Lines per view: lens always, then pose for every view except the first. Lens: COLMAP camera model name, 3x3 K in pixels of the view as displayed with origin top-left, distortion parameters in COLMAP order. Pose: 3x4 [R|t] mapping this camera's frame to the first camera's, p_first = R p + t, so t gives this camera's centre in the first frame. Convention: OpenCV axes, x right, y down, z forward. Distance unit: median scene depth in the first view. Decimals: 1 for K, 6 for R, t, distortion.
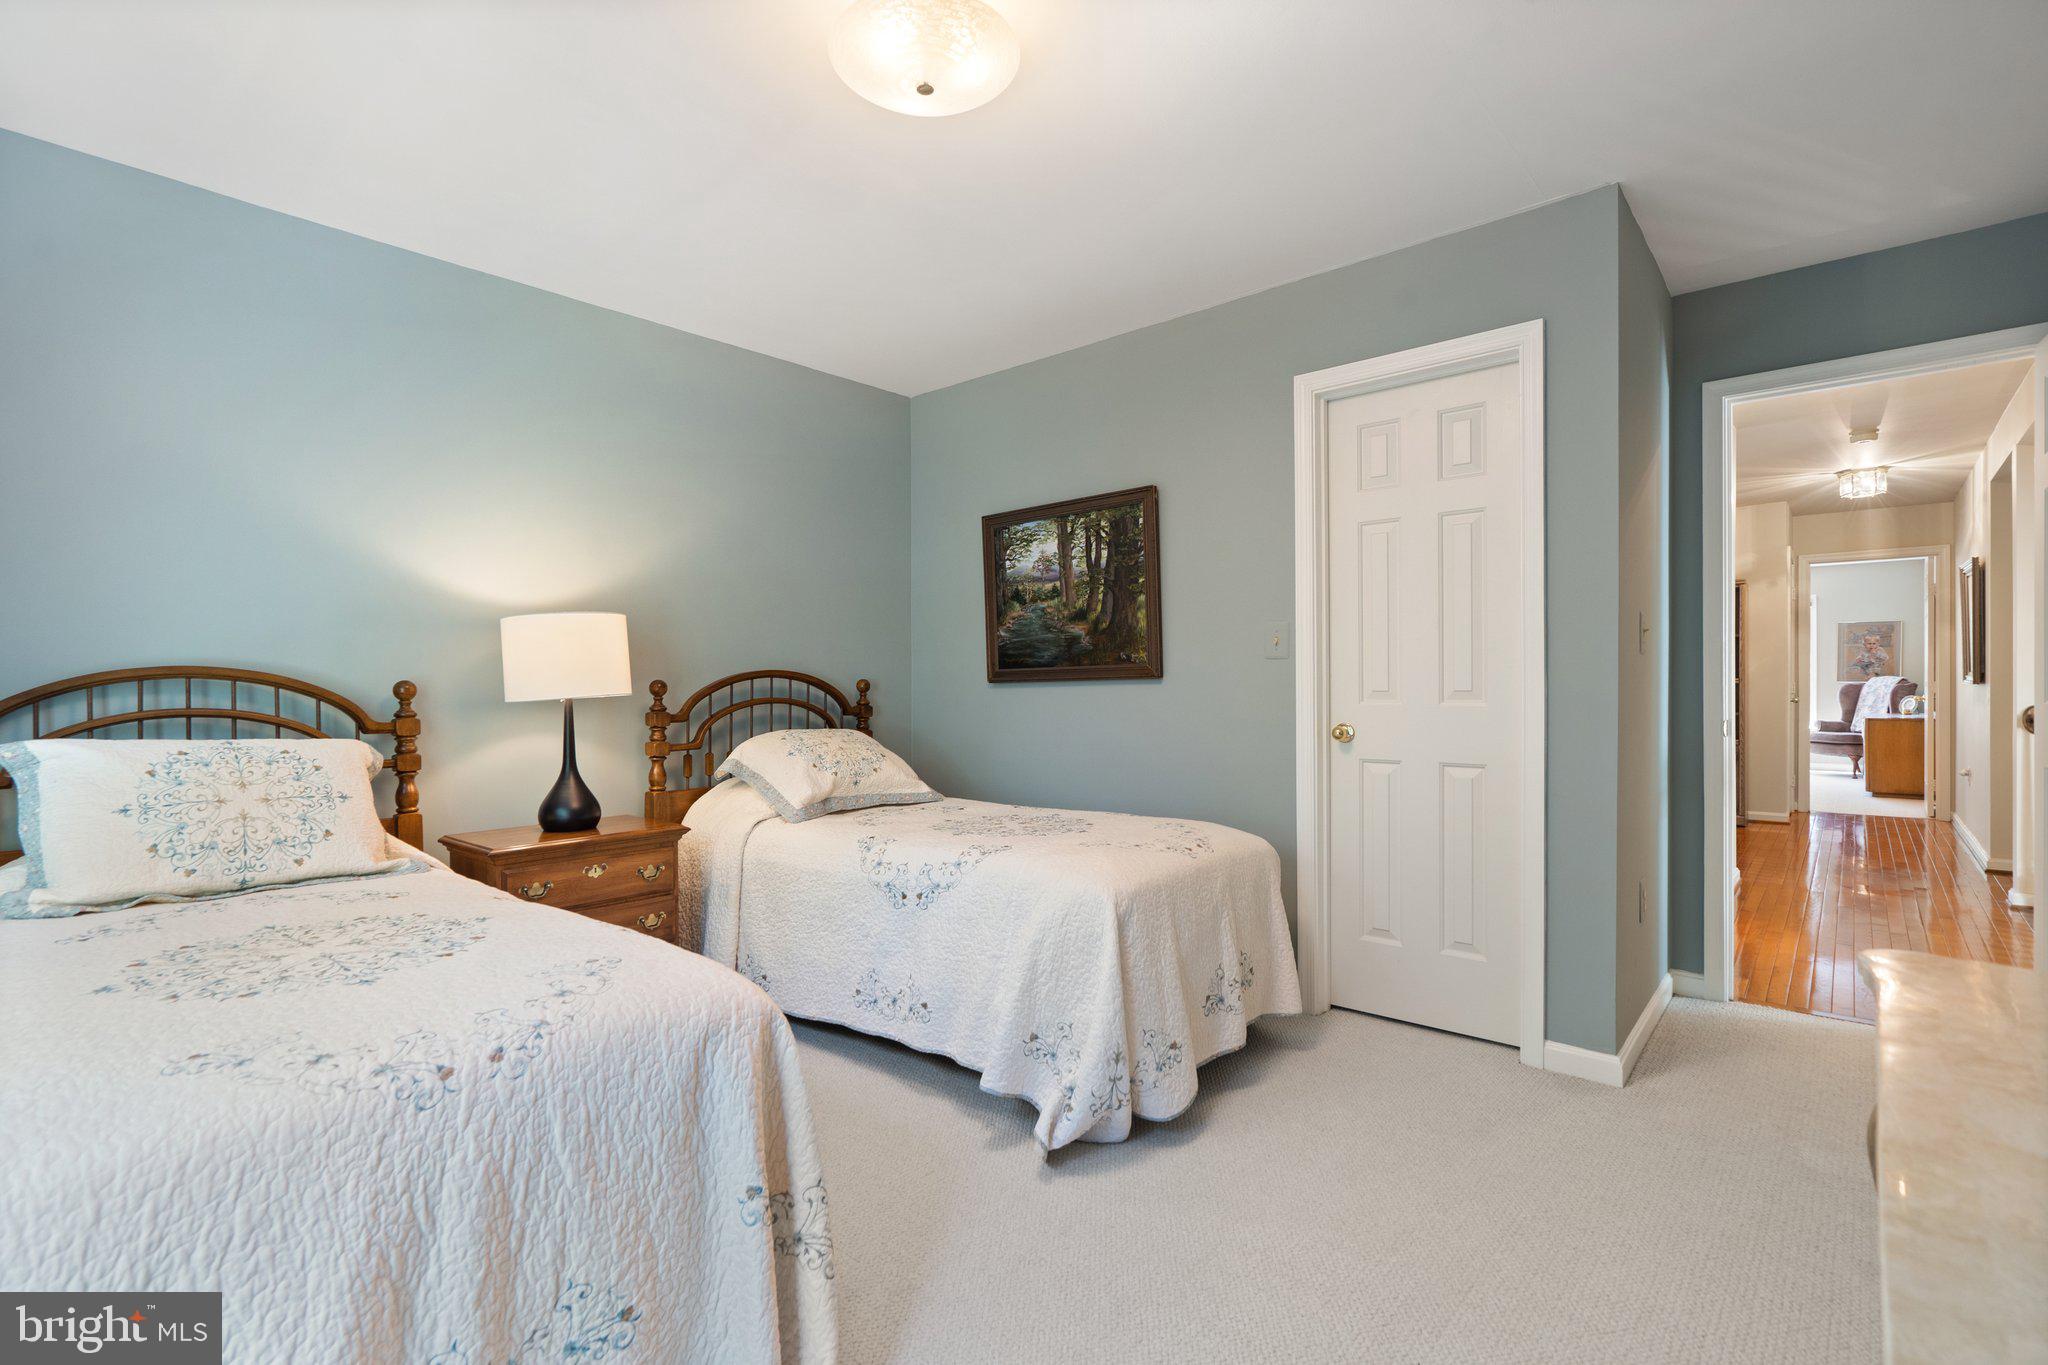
lens RADIAL K [[948.9, 0, 1016.0], [0, 948.9, 687.6], [0, 0, 1]] dist [-0.002580, -0.000254]
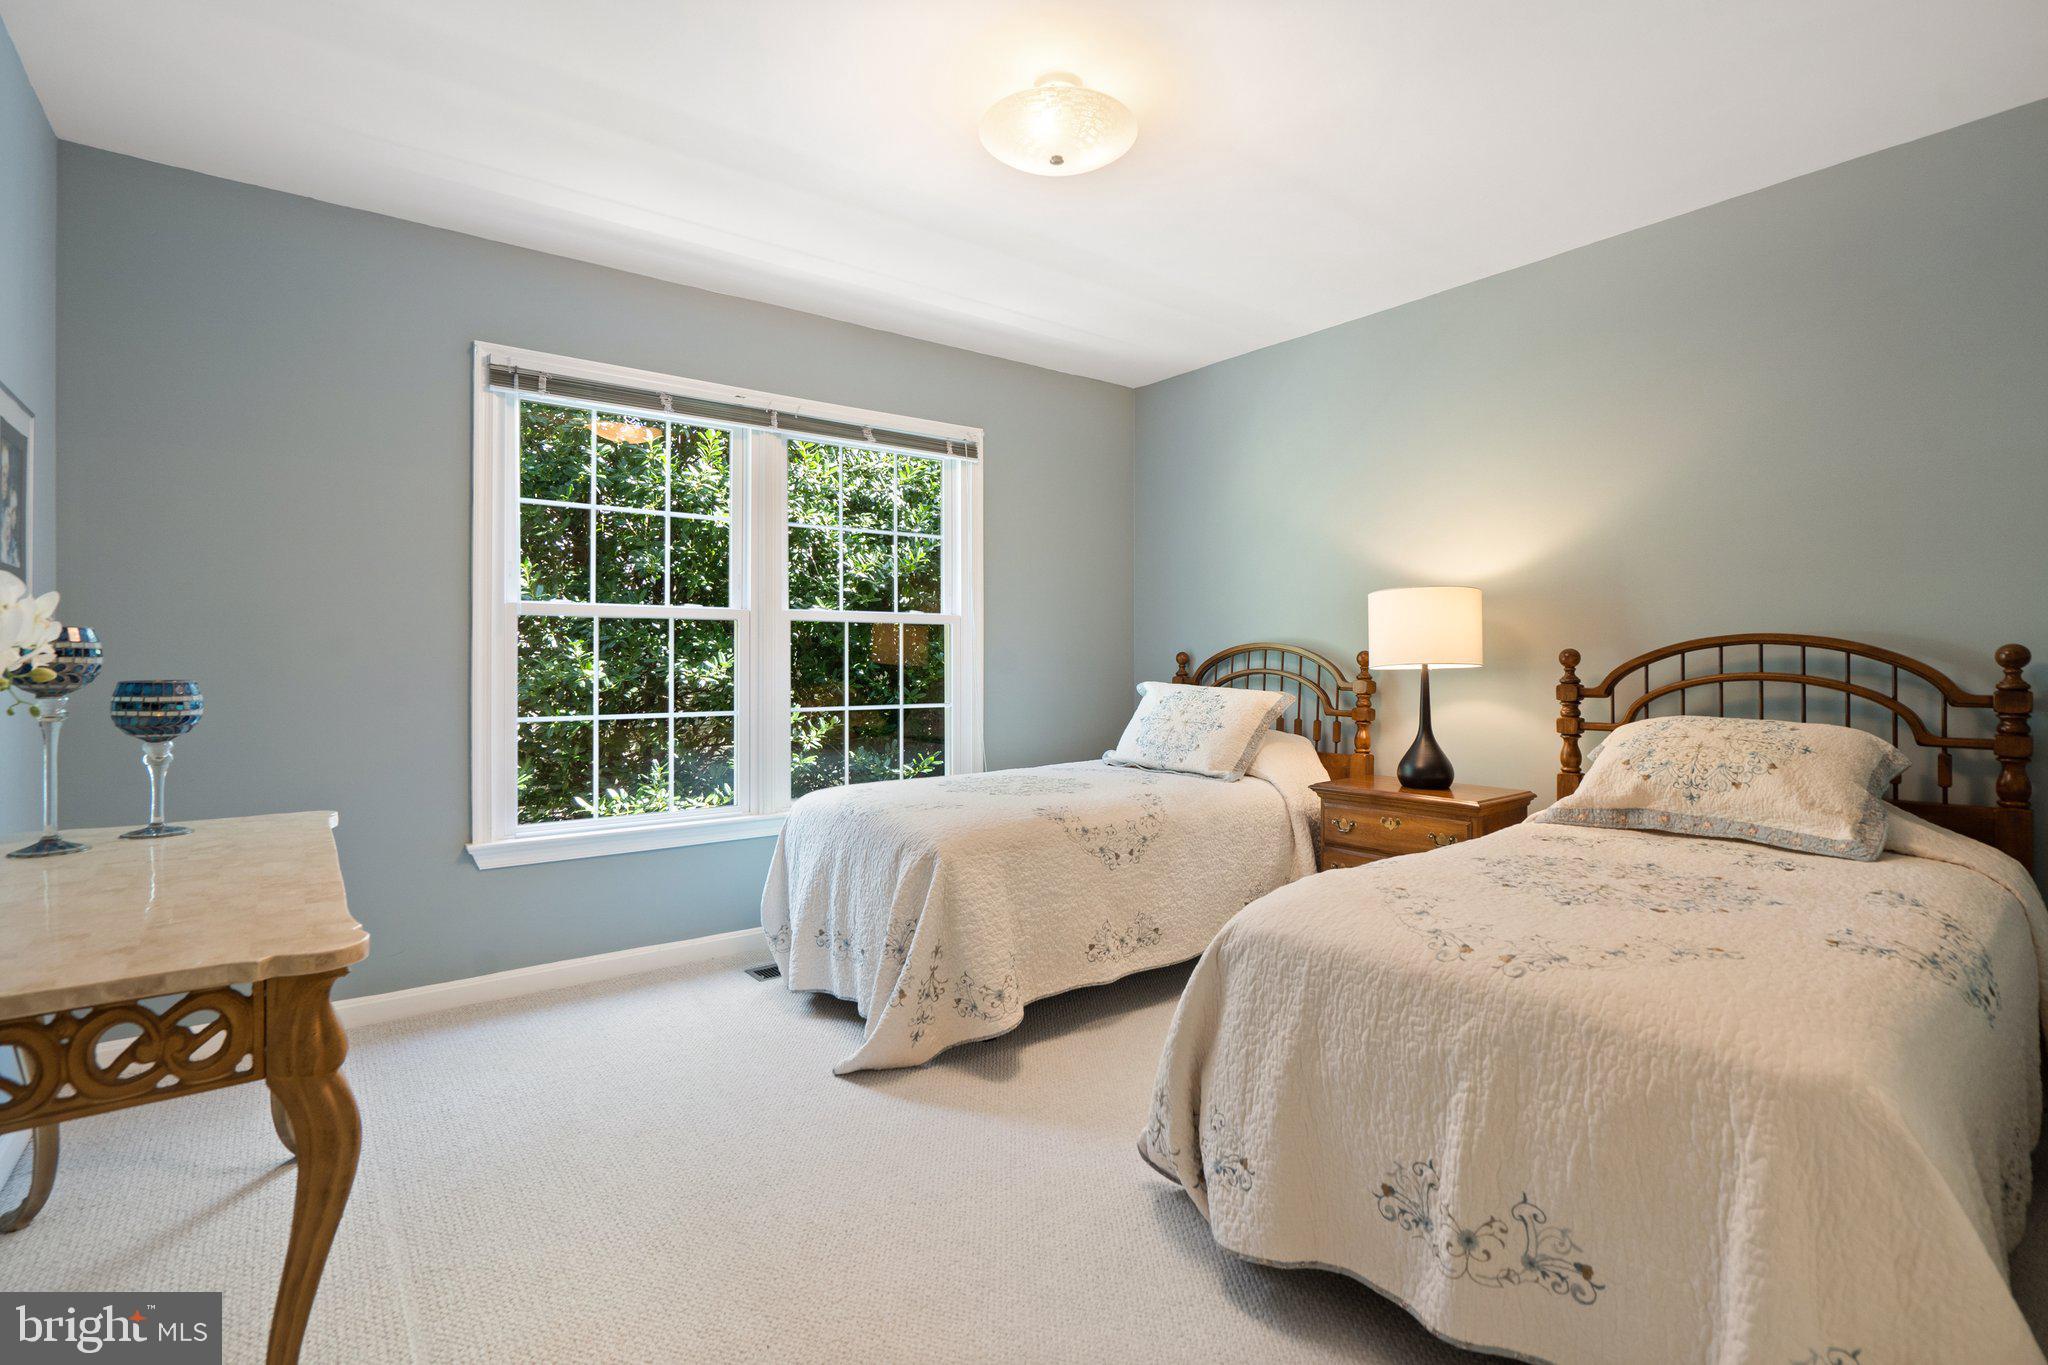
lens RADIAL K [[948.9, 0, 1022.2], [0, 948.9, 675.8], [0, 0, 1]] dist [-0.002580, -0.000254]
pose [[-0.189466, 0.024565, -0.981580, 0.600543], [0.003673, 0.999698, 0.024309, -0.006793], [0.981881, 0.001001, -0.189498, 0.650140]]
